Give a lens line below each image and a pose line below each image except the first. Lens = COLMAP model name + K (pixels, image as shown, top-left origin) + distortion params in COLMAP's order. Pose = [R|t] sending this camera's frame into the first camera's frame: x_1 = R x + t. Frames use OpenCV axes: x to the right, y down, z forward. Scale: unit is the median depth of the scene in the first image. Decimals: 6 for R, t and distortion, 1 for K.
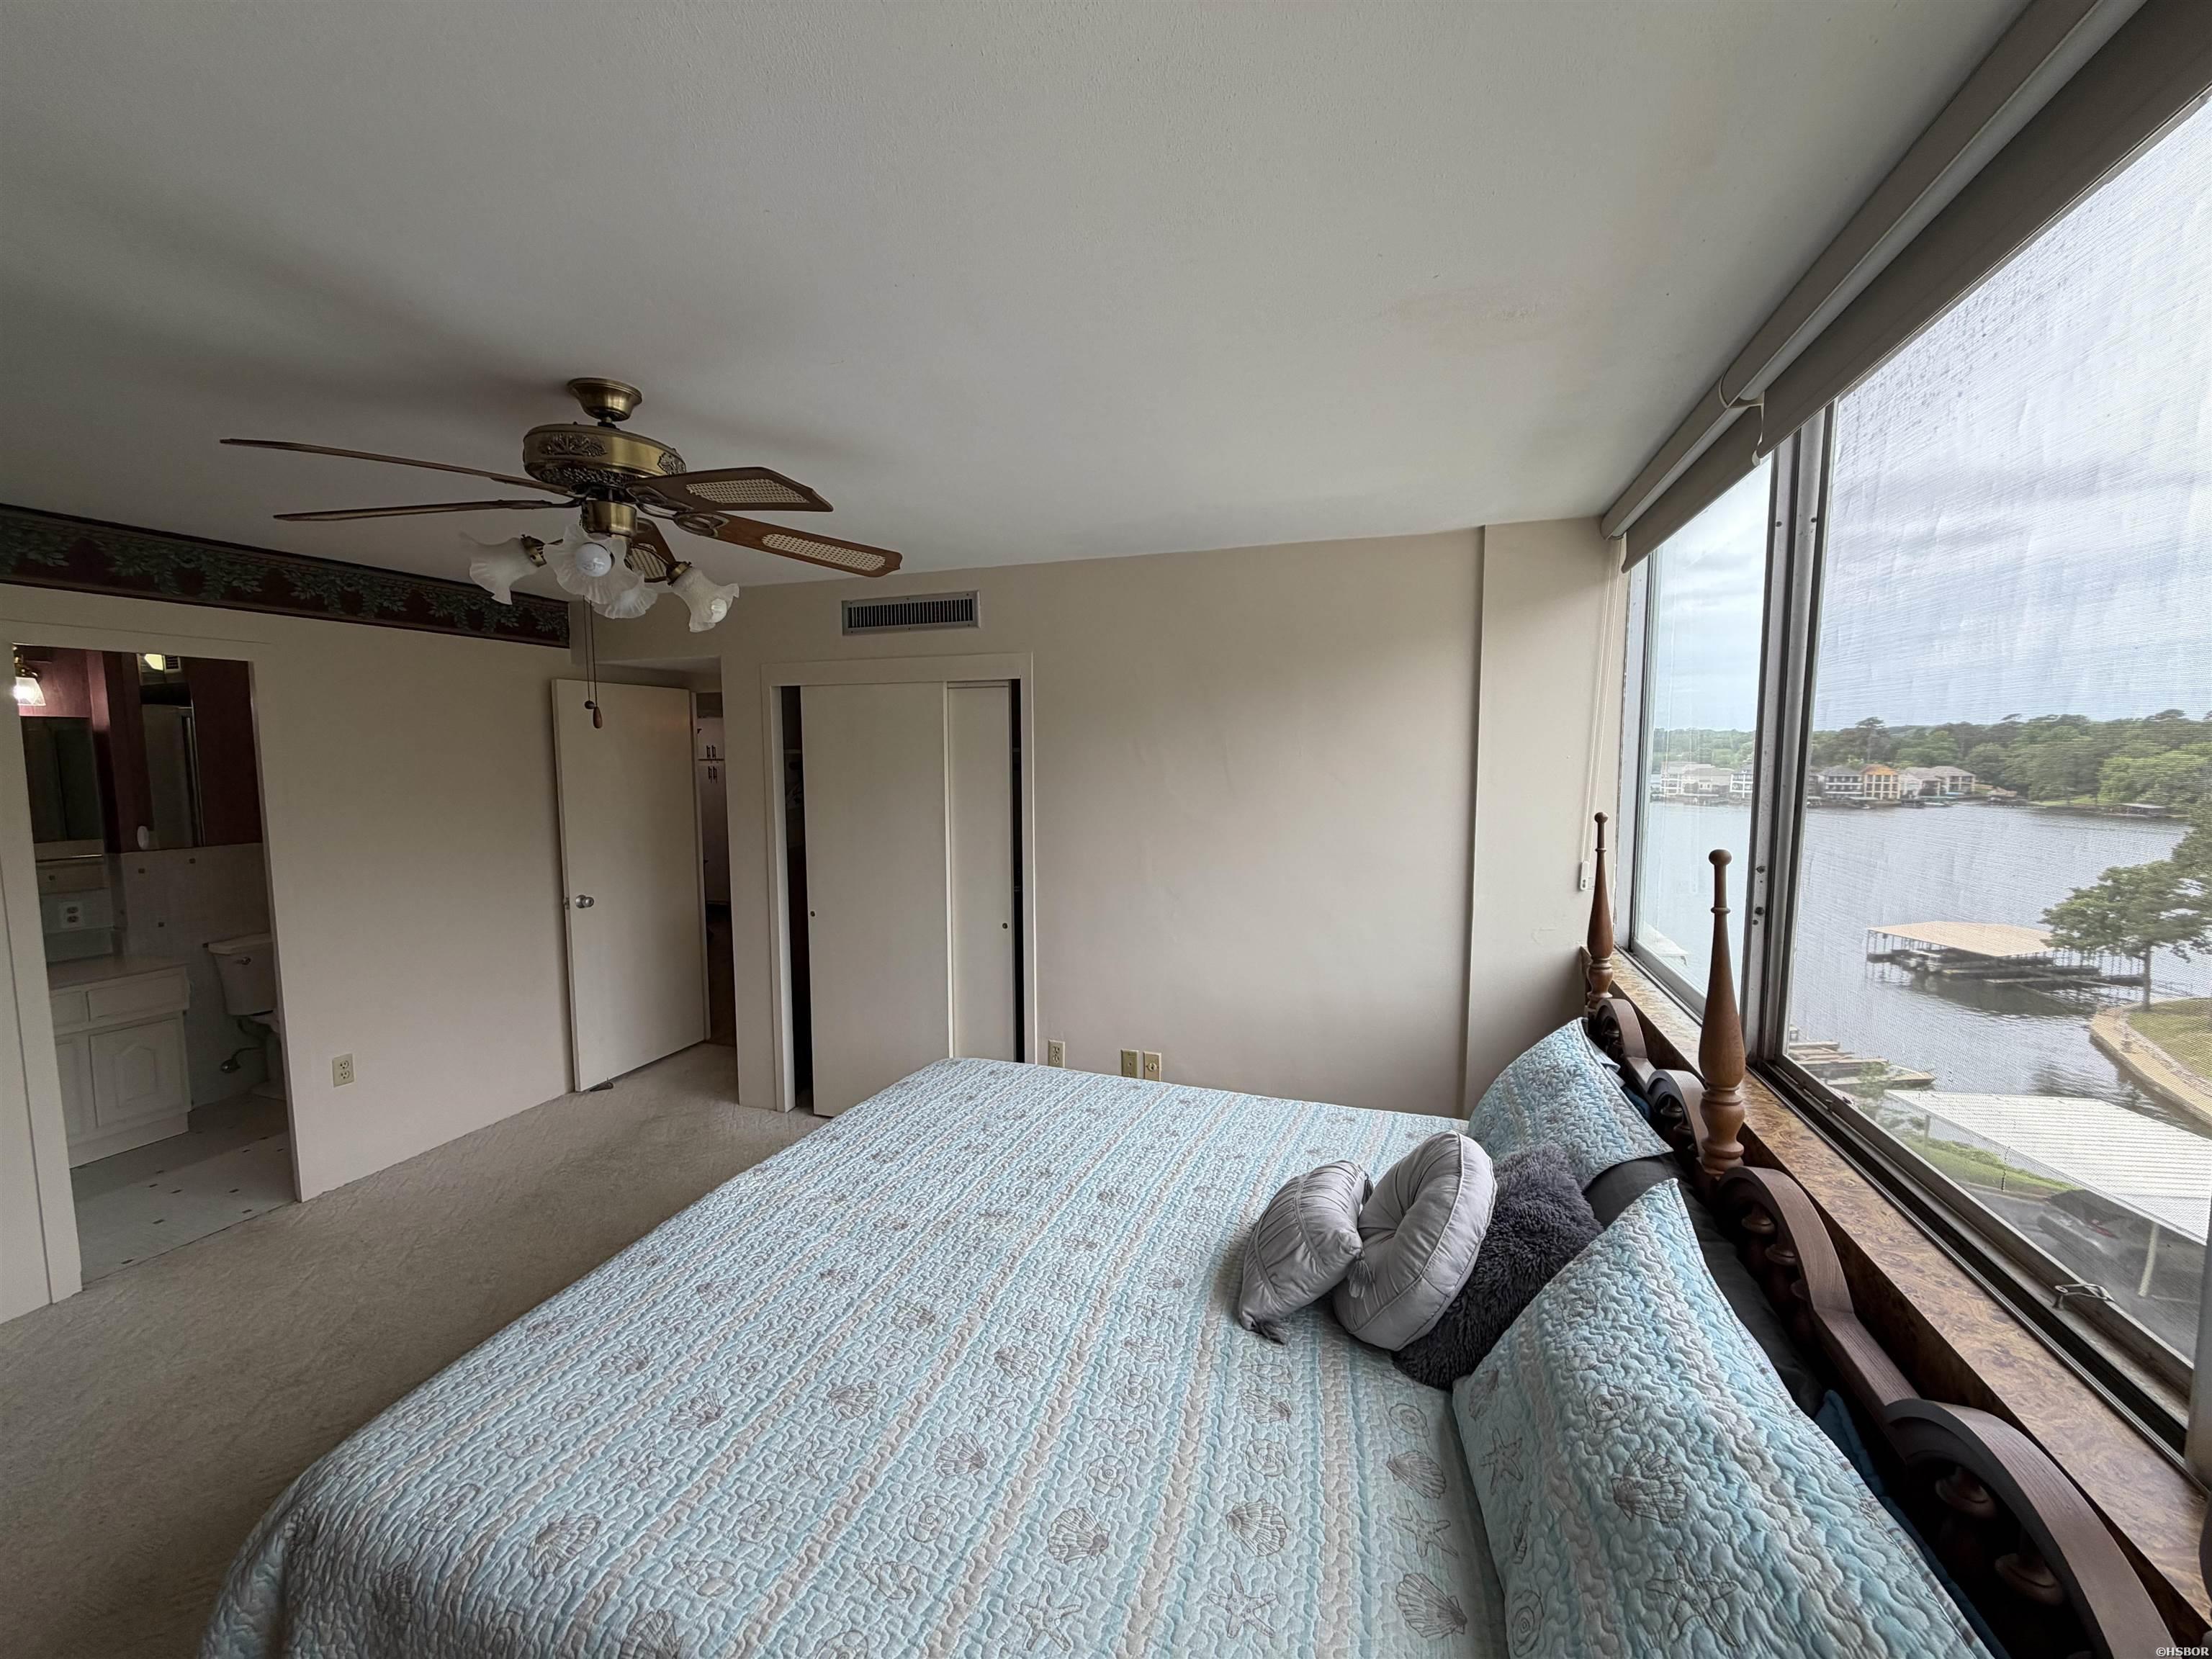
lens RADIAL K [[884.0, 0, 1106.2], [0, 884.0, 832.9], [0, 0, 1]] dist [0.001732, -0.000141]
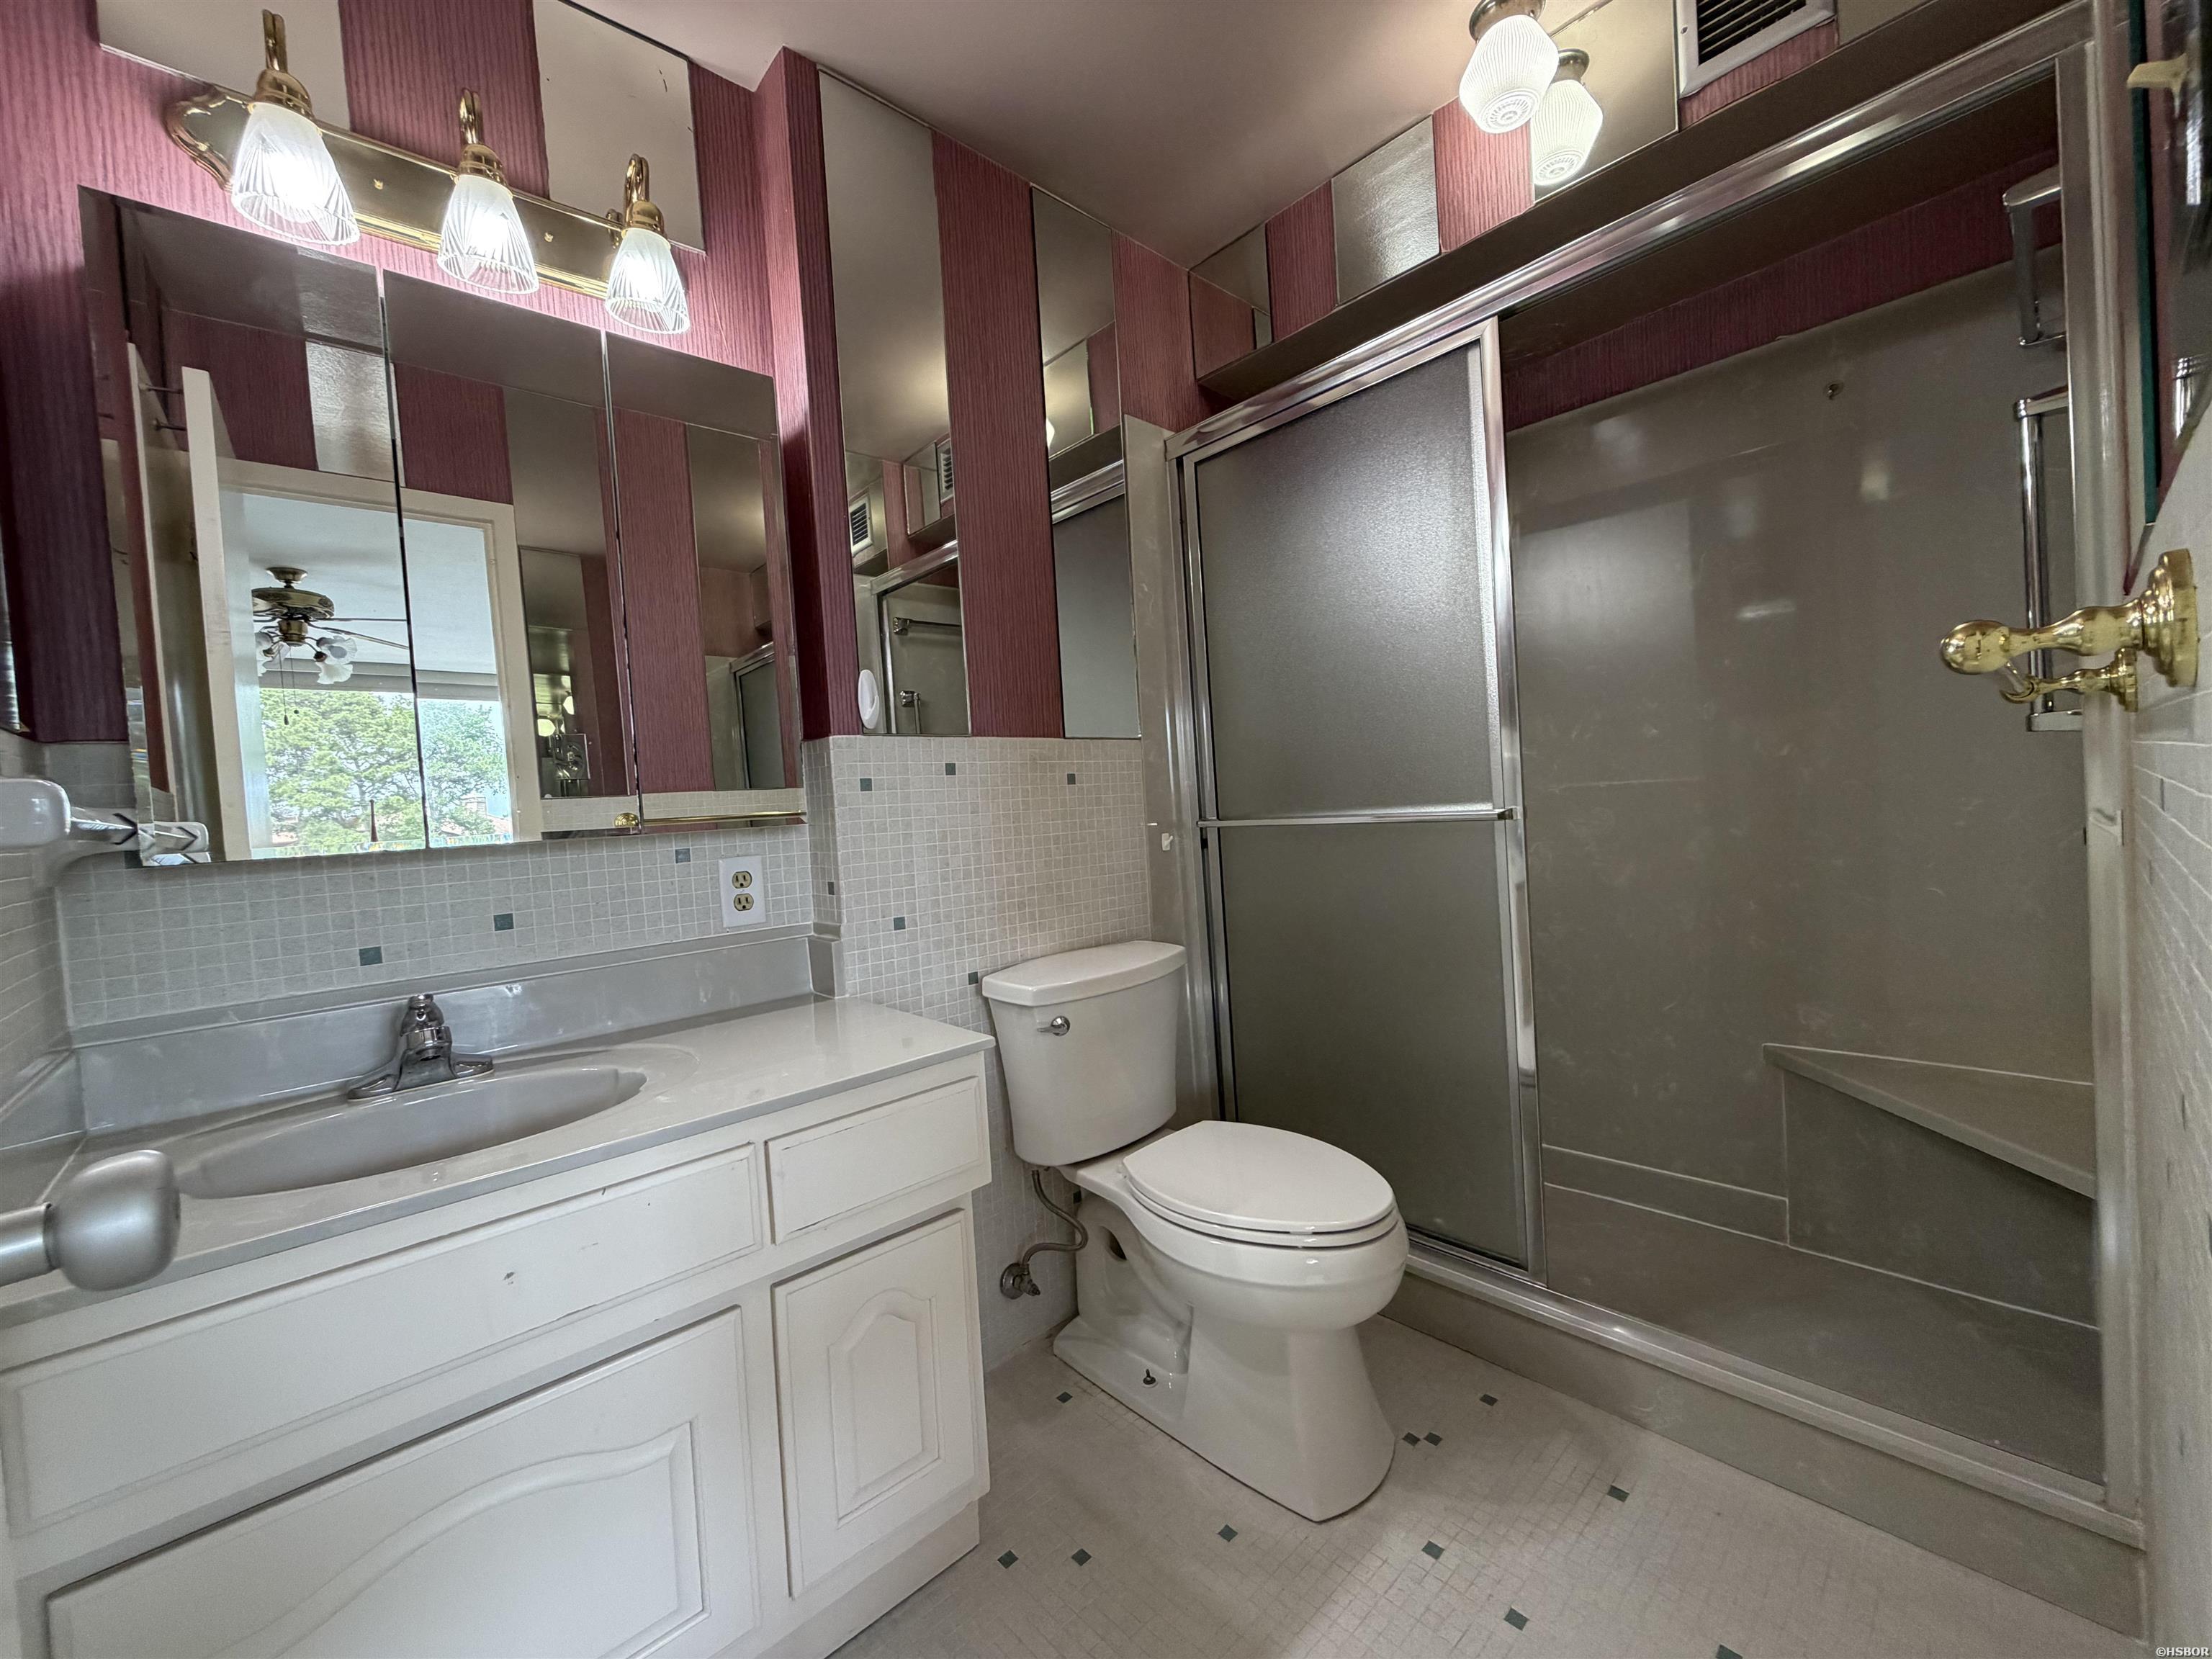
lens RADIAL K [[884.0, 0, 1102.3], [0, 884.0, 822.0], [0, 0, 1]] dist [0.001732, -0.000141]
pose [[0.866529, -0.043752, -0.497206, -1.163140], [0.016424, 0.998111, -0.059206, 0.122573], [0.498857, 0.043138, 0.865610, 1.032502]]
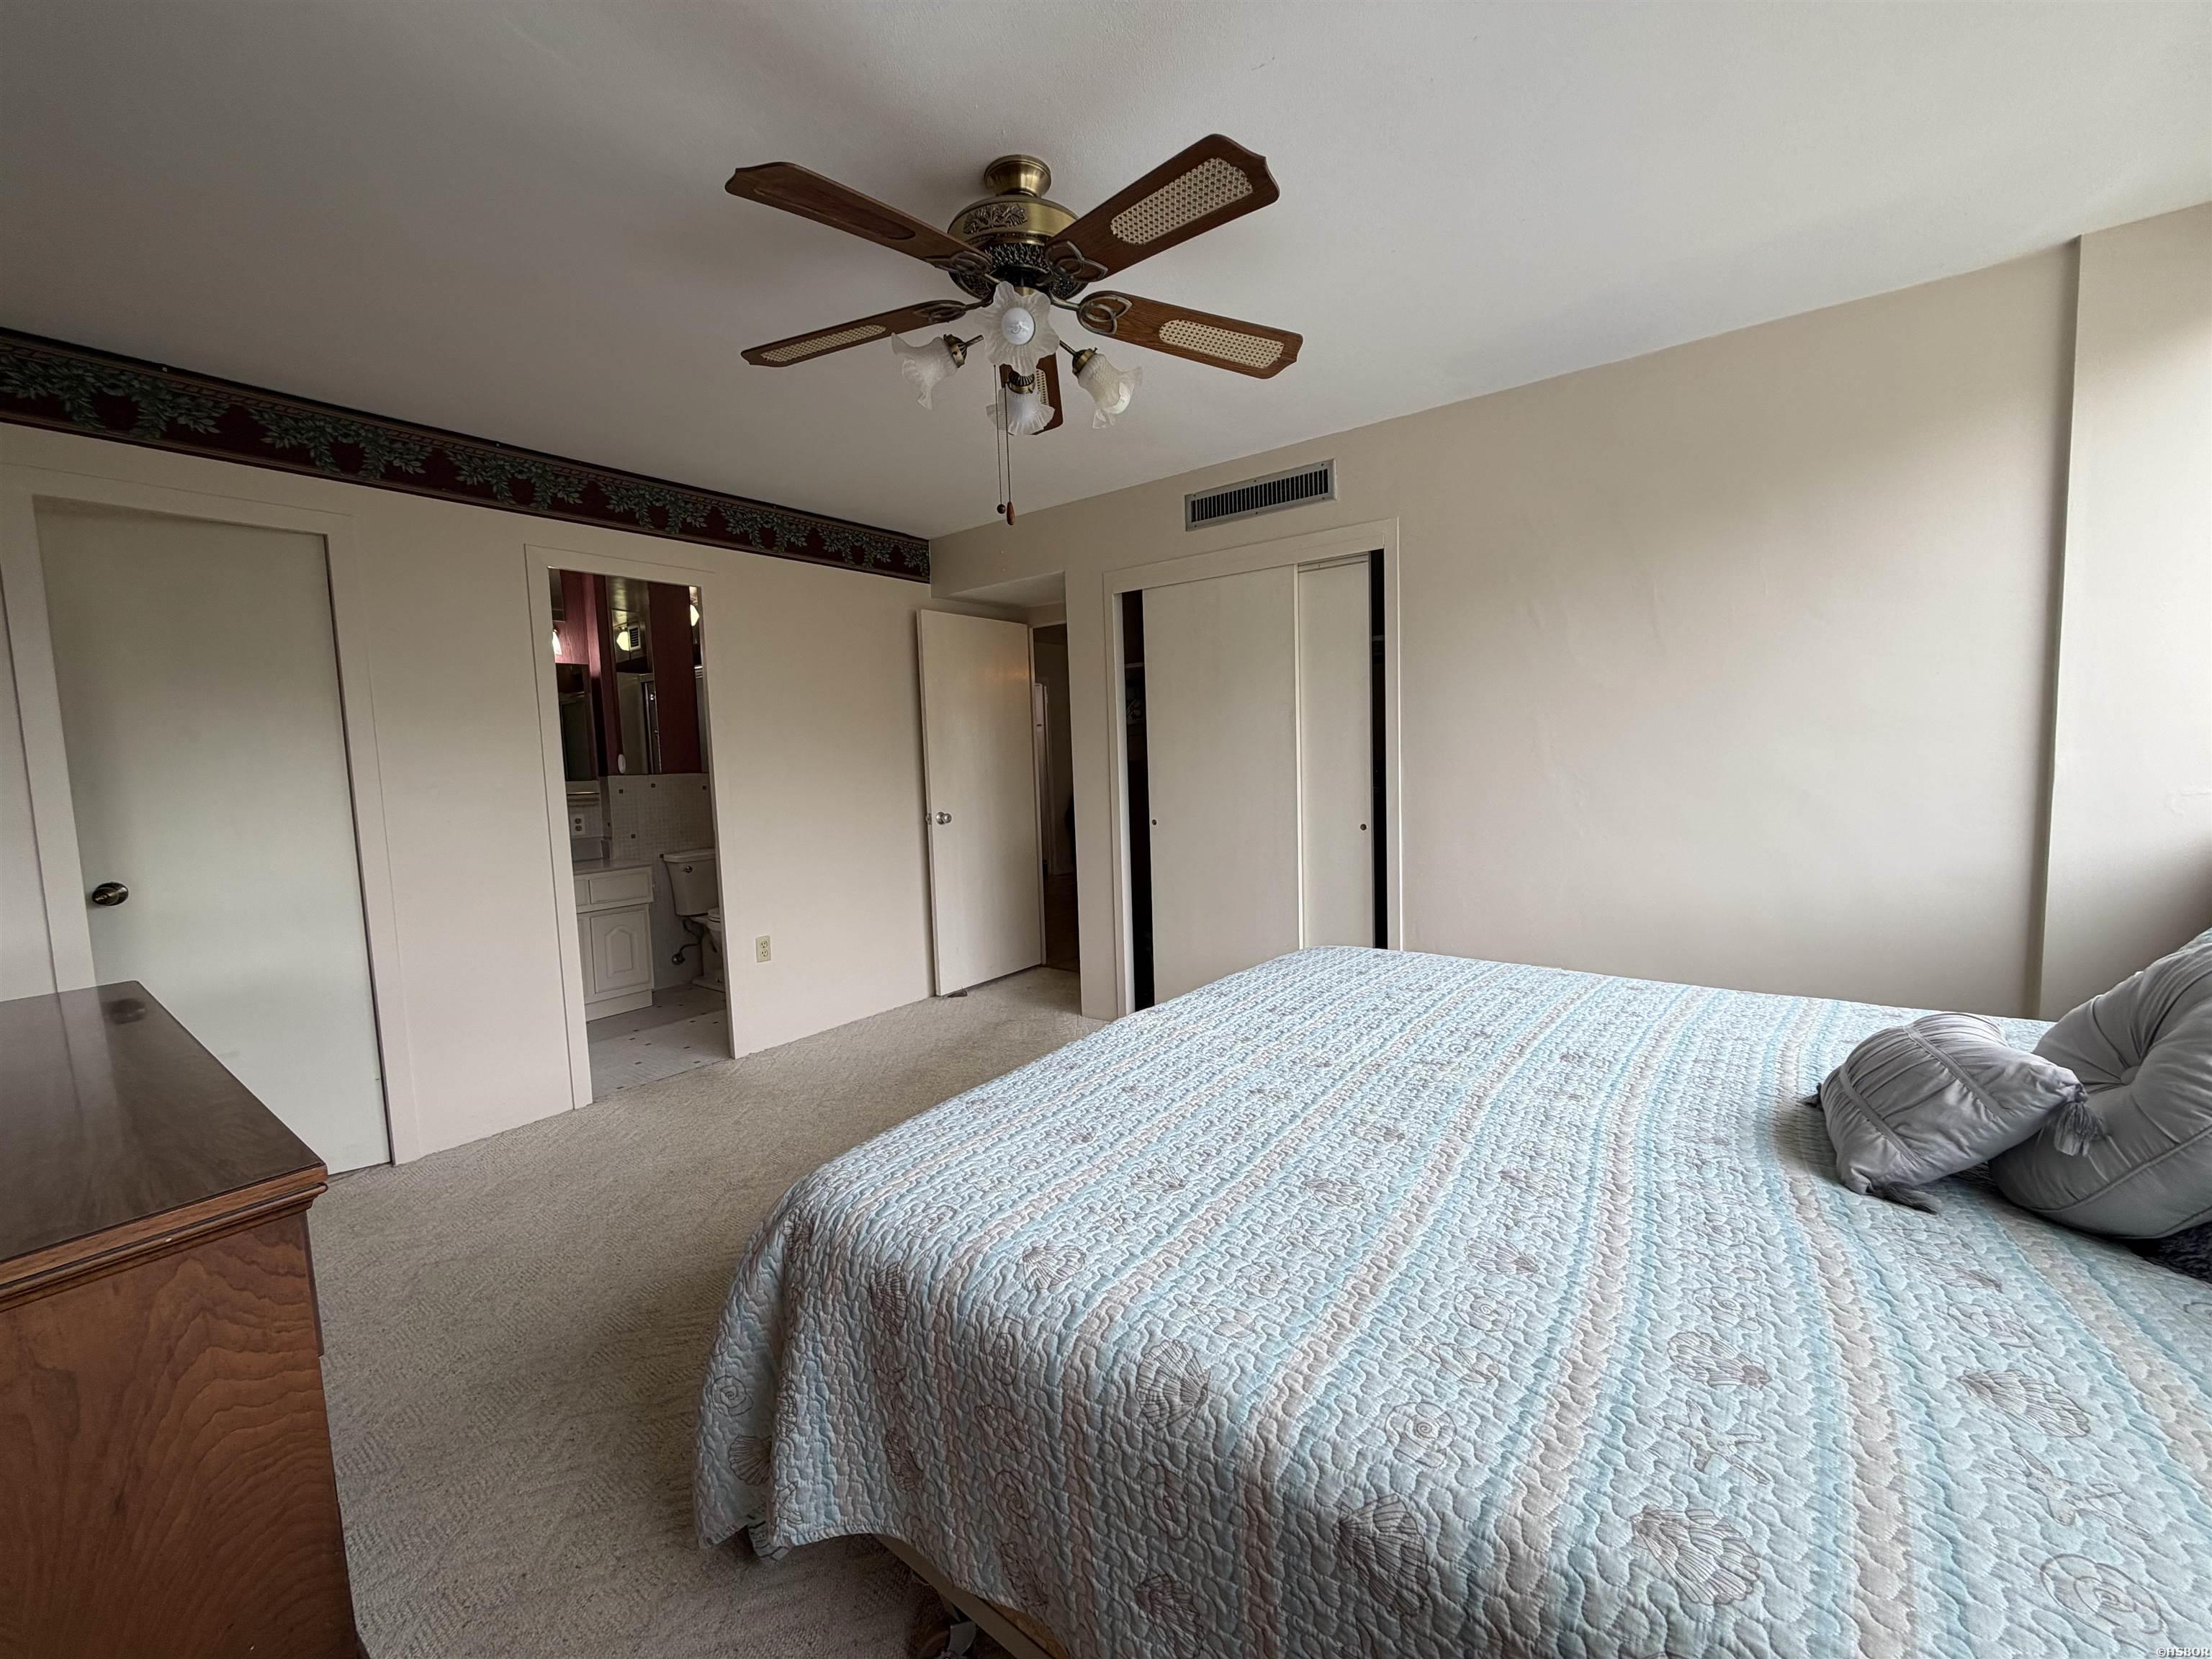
lens RADIAL K [[884.0, 0, 1099.3], [0, 884.0, 838.6], [0, 0, 1]] dist [0.001732, -0.000141]
pose [[0.950506, -0.003050, -0.310690, -0.123760], [0.003409, 0.999994, 0.000615, 0.158888], [0.310686, -0.001644, 0.950511, 0.068310]]
